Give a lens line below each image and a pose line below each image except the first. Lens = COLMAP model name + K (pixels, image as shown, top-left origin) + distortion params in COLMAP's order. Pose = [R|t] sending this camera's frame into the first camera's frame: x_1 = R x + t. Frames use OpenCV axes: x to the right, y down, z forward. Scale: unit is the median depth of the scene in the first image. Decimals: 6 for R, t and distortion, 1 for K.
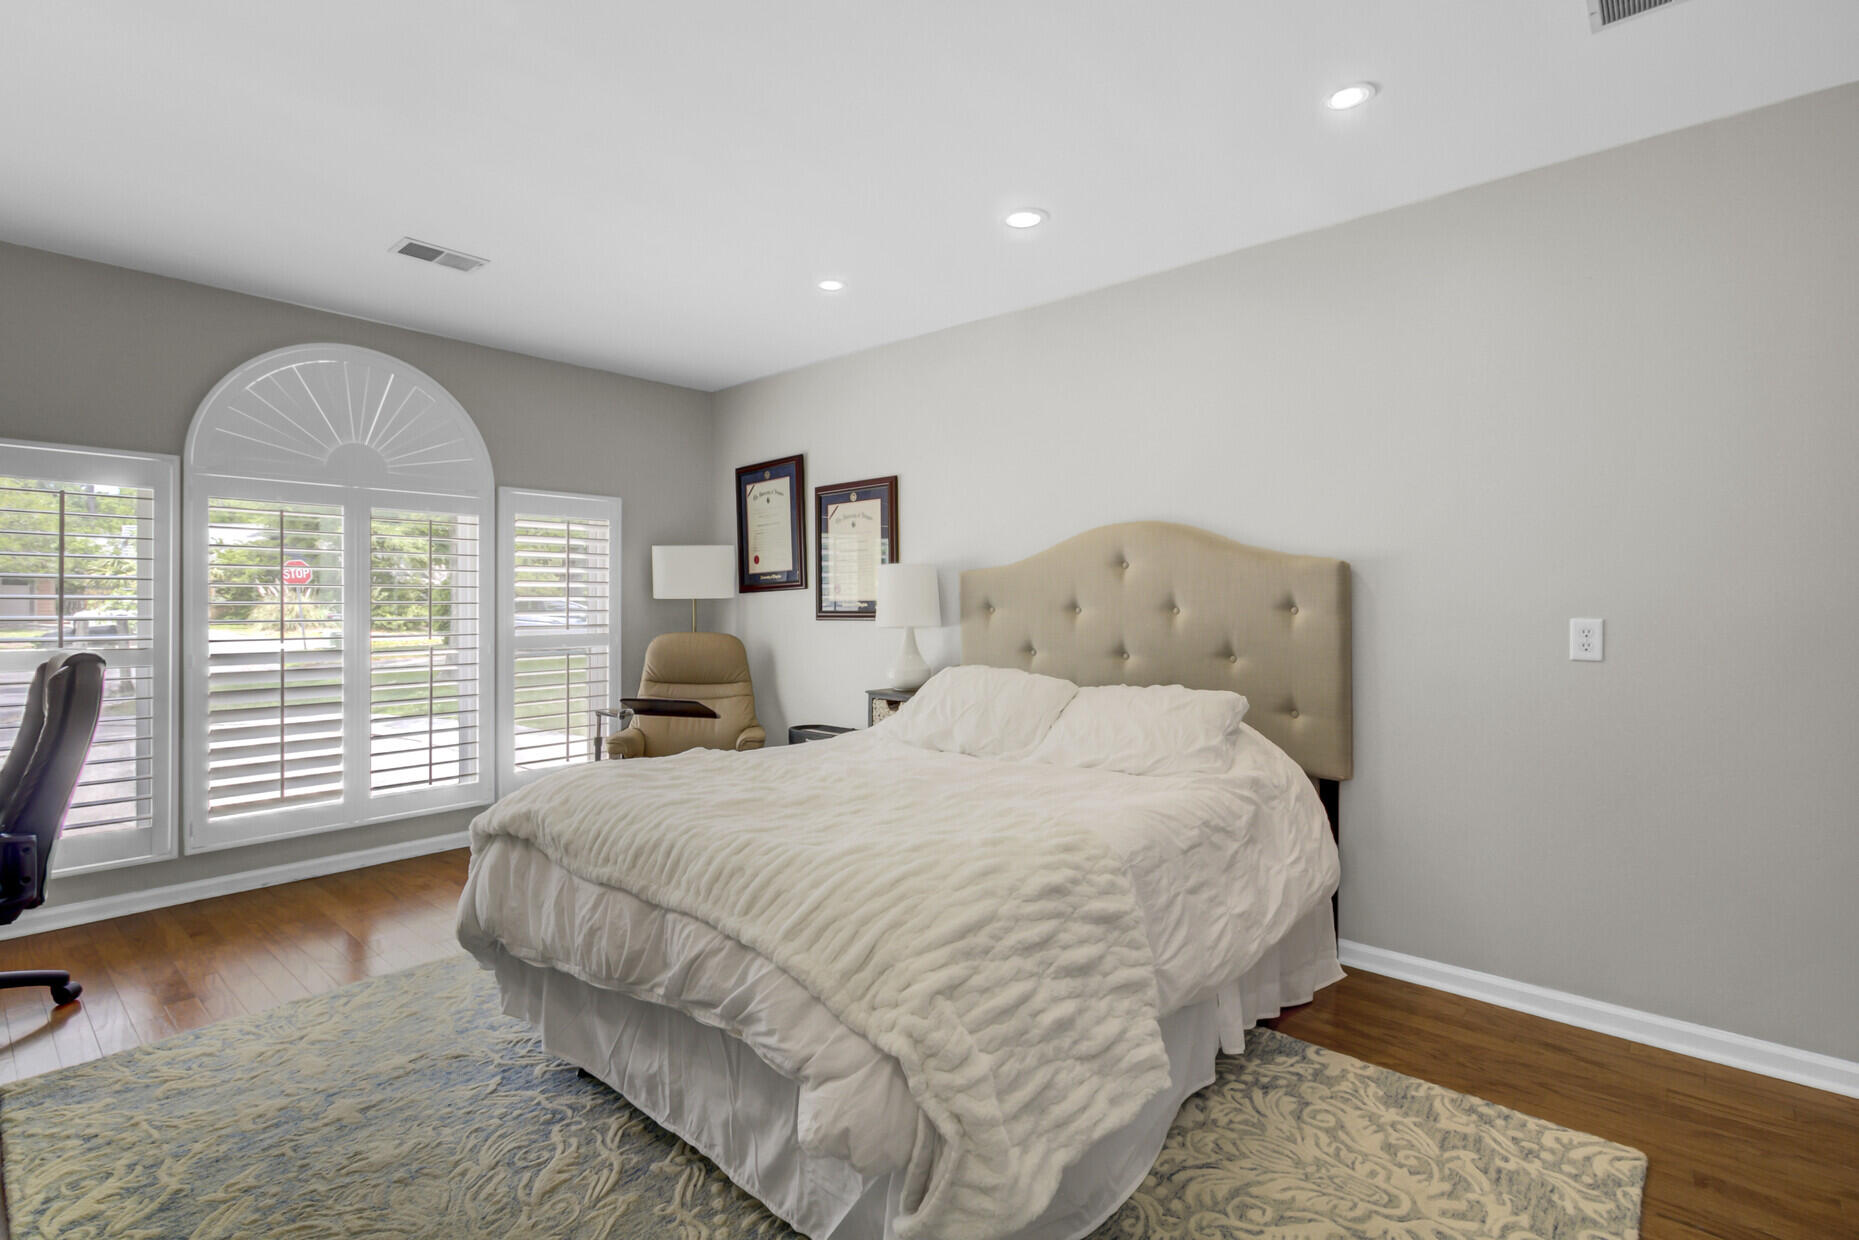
lens RADIAL K [[876.5, 0, 923.9], [0, 876.5, 609.7], [0, 0, 1]] dist [-0.011266, 0.007878]
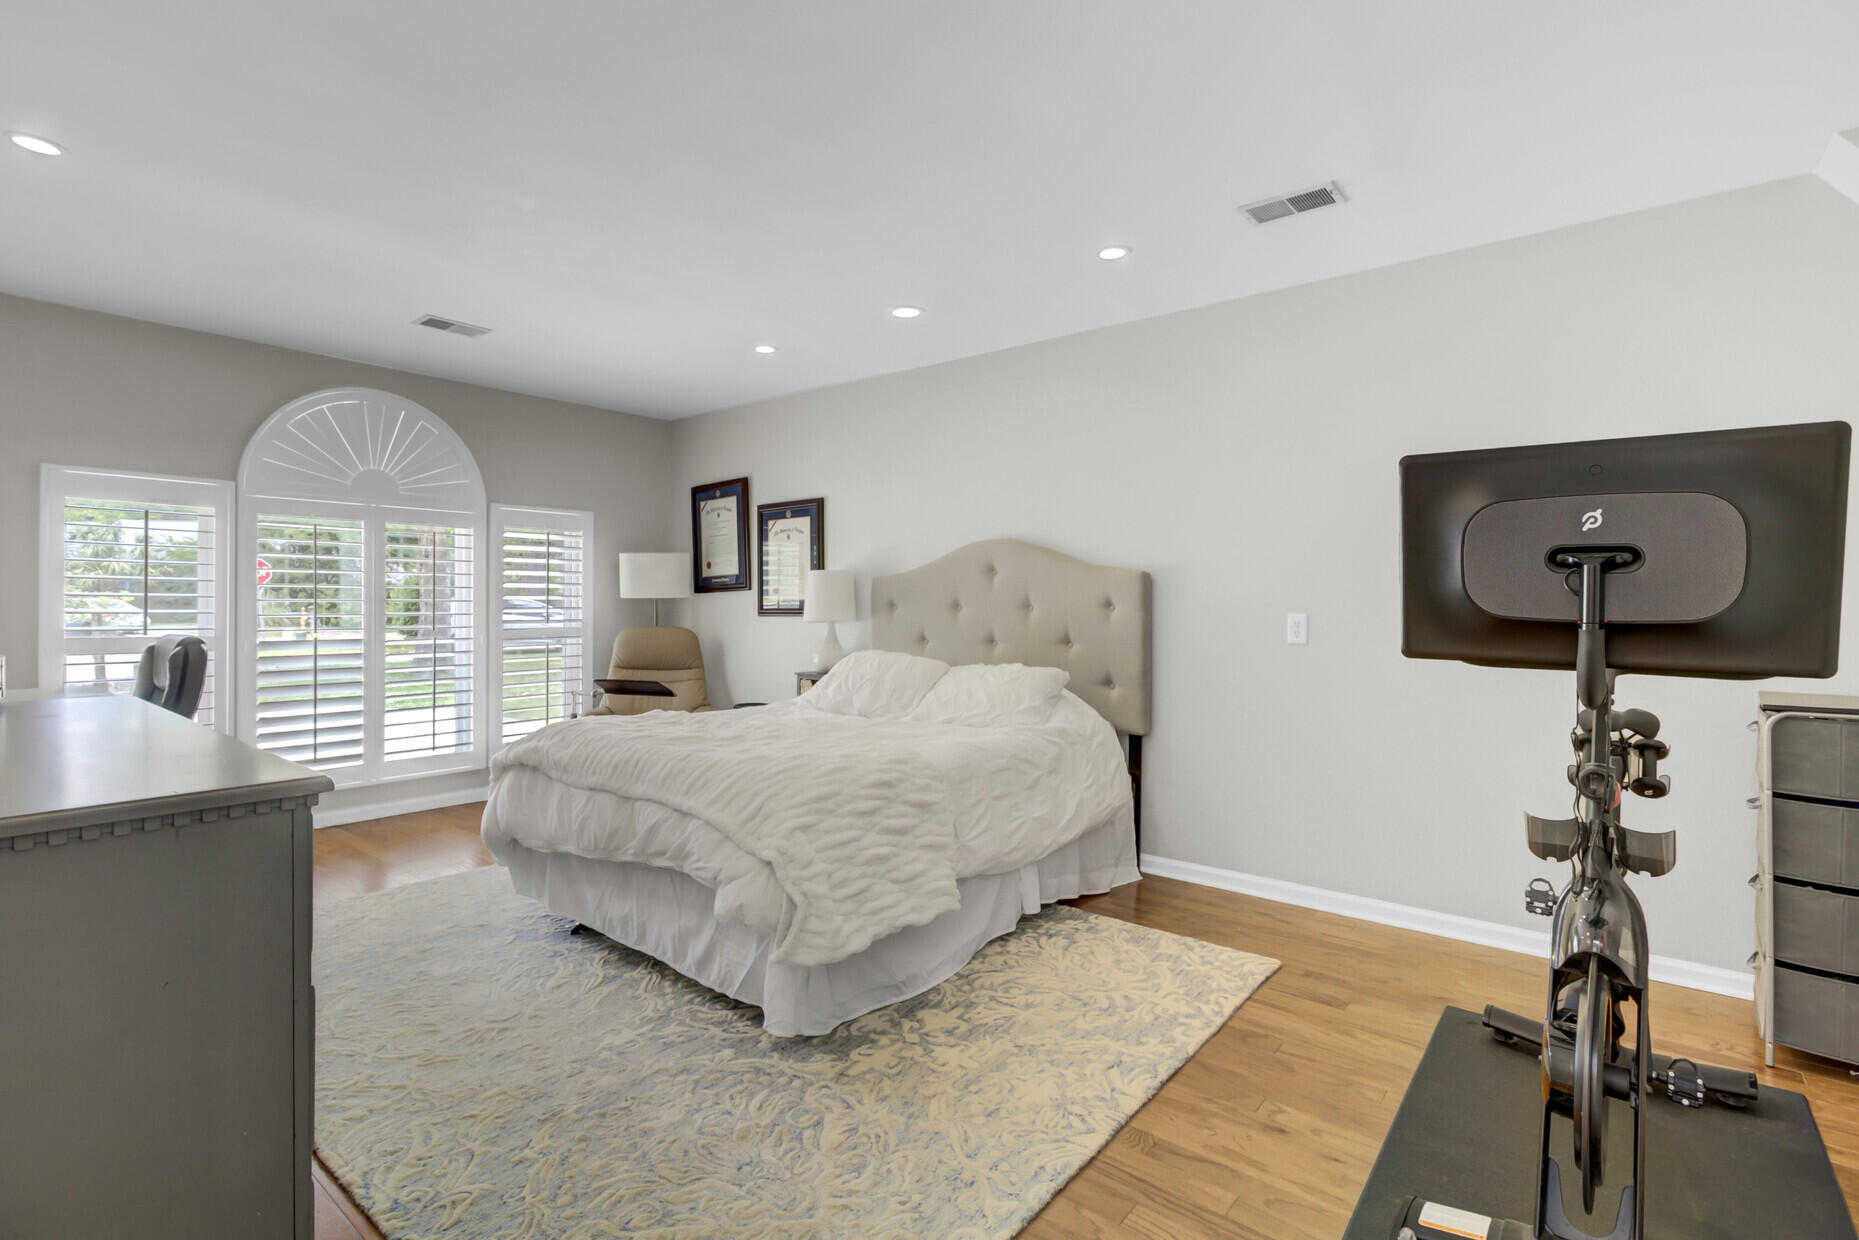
lens RADIAL K [[876.5, 0, 930.1], [0, 876.5, 614.1], [0, 0, 1]] dist [-0.011266, 0.007878]
pose [[0.998928, 0.002868, 0.046196, 0.104211], [-0.003101, 0.999983, 0.004969, 0.004652], [-0.046181, -0.005107, 0.998920, -0.383339]]
